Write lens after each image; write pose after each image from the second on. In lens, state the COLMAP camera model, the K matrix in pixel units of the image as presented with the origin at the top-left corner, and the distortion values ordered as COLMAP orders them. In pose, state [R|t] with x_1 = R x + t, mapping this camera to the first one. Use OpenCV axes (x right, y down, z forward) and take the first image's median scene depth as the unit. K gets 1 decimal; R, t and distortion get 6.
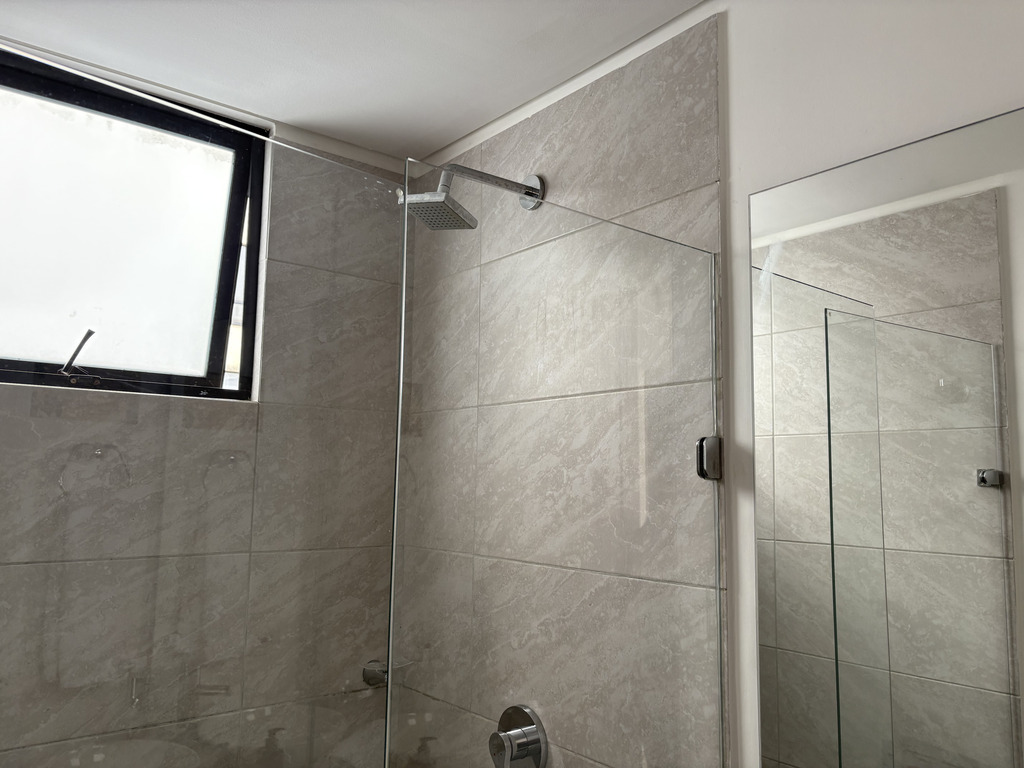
lens RADIAL K [[786.7, 0, 512.0], [0, 786.7, 384.0], [0, 0, 1]] dist [0.019073, 0.000133]
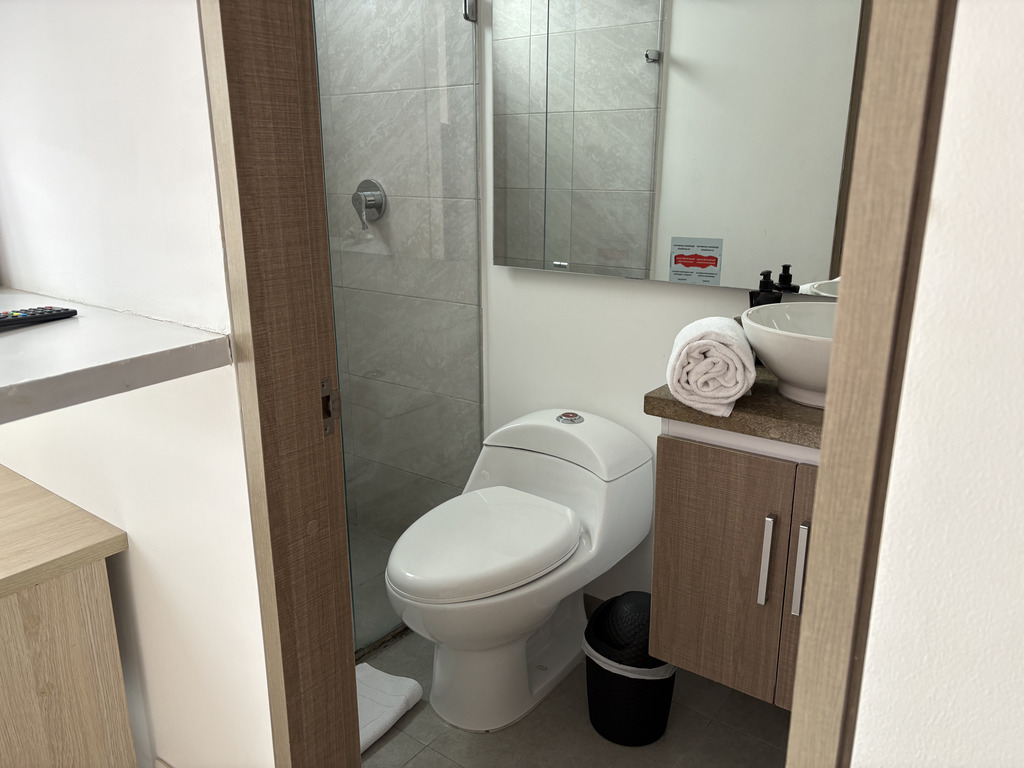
lens RADIAL K [[786.7, 0, 512.0], [0, 786.7, 384.0], [0, 0, 1]] dist [0.019073, 0.000133]
pose [[0.970719, -0.079592, 0.226649, -0.105881], [-0.016446, 0.919281, 0.393258, 0.130188], [-0.239654, -0.385470, 0.891055, -0.749312]]
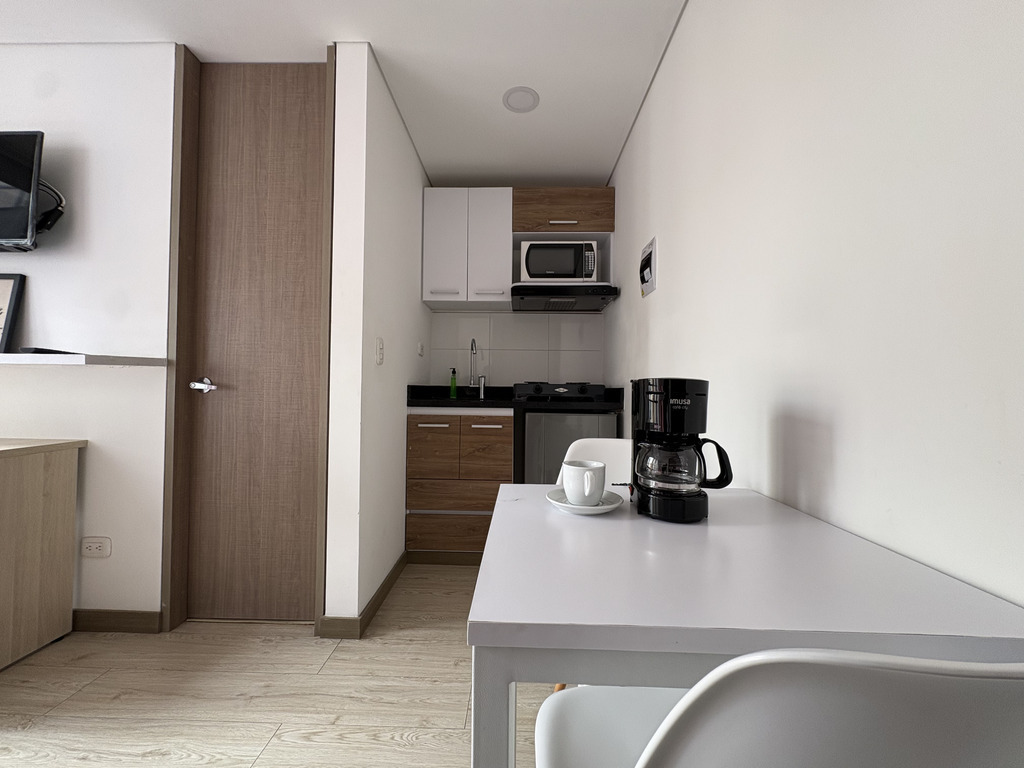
lens RADIAL K [[408.5, 0, 512.0], [0, 408.5, 384.0], [0, 0, 1]] dist [0.000991, 0.000165]
pose [[0.645490, 0.007973, 0.763727, -1.173186], [-0.100008, 0.992218, 0.074167, 0.444169], [-0.757193, -0.124253, 0.641264, -3.717872]]
